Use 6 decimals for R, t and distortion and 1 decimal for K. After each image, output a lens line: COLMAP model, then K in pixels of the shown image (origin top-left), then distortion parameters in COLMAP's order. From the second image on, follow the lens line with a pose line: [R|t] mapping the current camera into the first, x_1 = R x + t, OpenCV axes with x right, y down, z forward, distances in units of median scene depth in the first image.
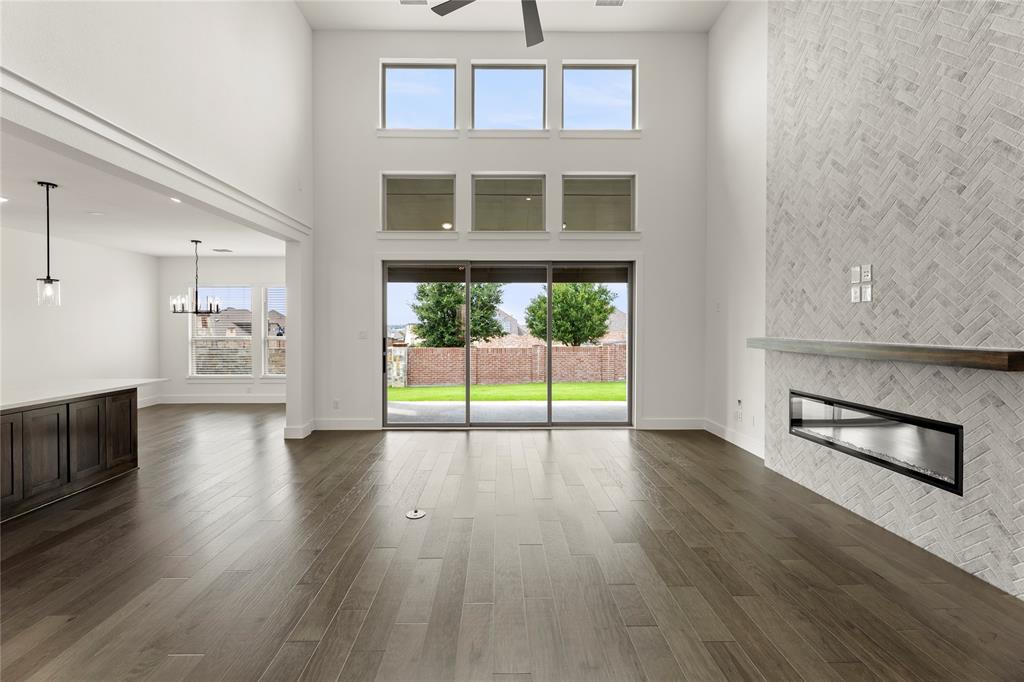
lens RADIAL K [[421.9, 0, 498.0], [0, 421.9, 335.0], [0, 0, 1]] dist [0.010516, 0.000086]
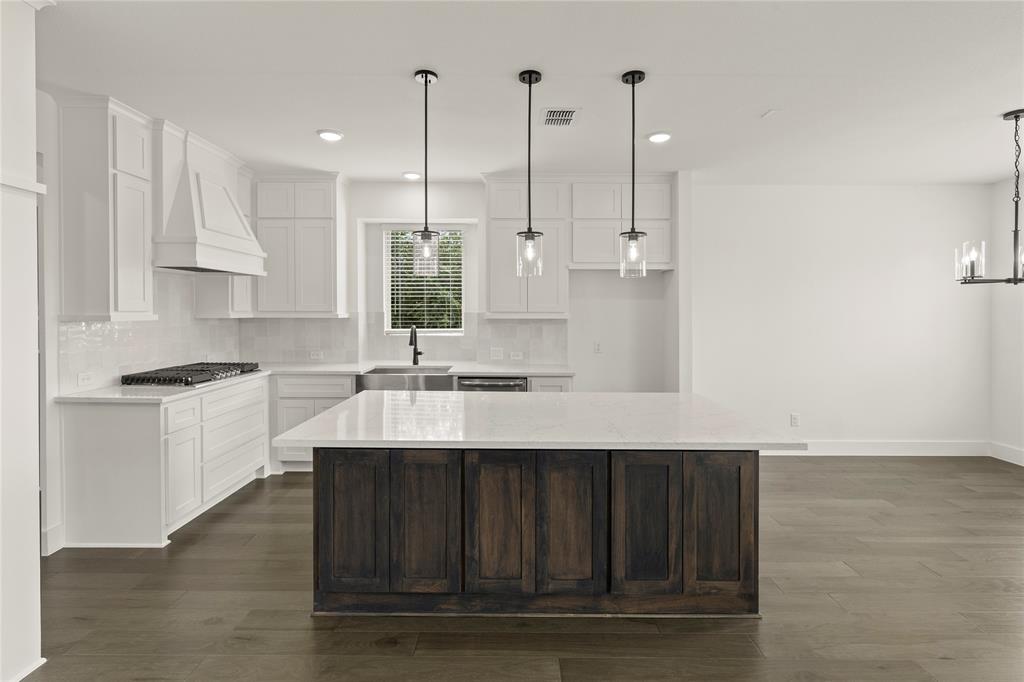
lens RADIAL K [[503.5, 0, 515.8], [0, 503.5, 345.4], [0, 0, 1]] dist [0.000517, 0.000168]
pose [[-0.011942, 0.069248, -0.997528, -0.330947], [-0.027705, 0.997193, 0.069557, -0.014937], [0.999545, 0.028467, -0.009990, 0.774159]]
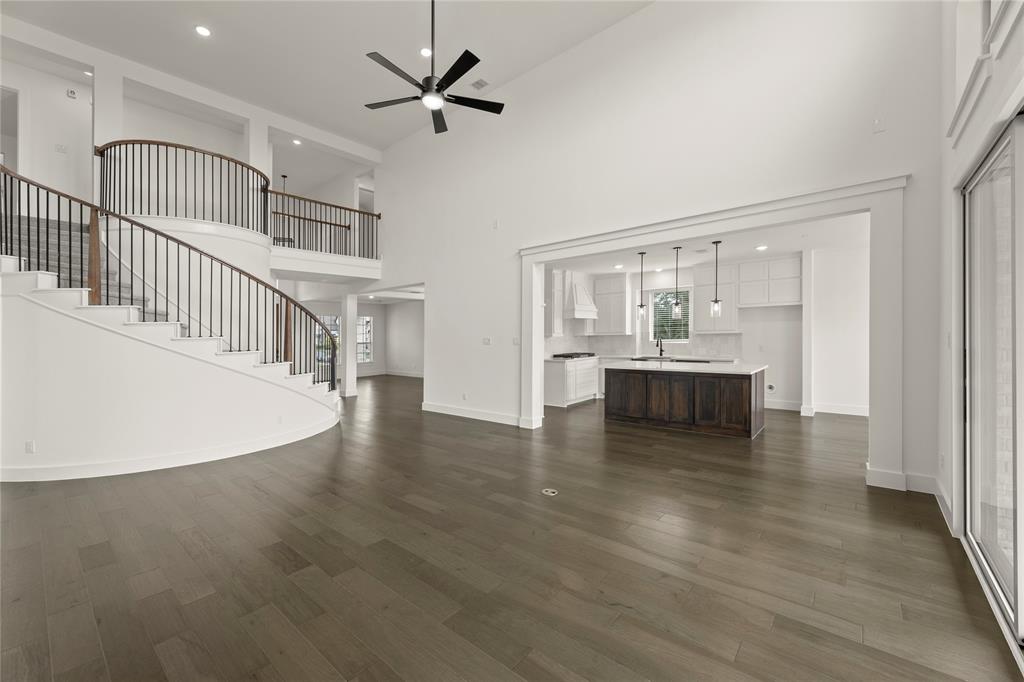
lens RADIAL K [[411.6, 0, 515.8], [0, 411.6, 335.7], [0, 0, 1]] dist [0.001425, 0.000044]
pose [[-0.645615, 0.019791, -0.763407, 0.586563], [0.004810, 0.999750, 0.021850, -0.032448], [0.763648, 0.010434, -0.645549, 1.329074]]
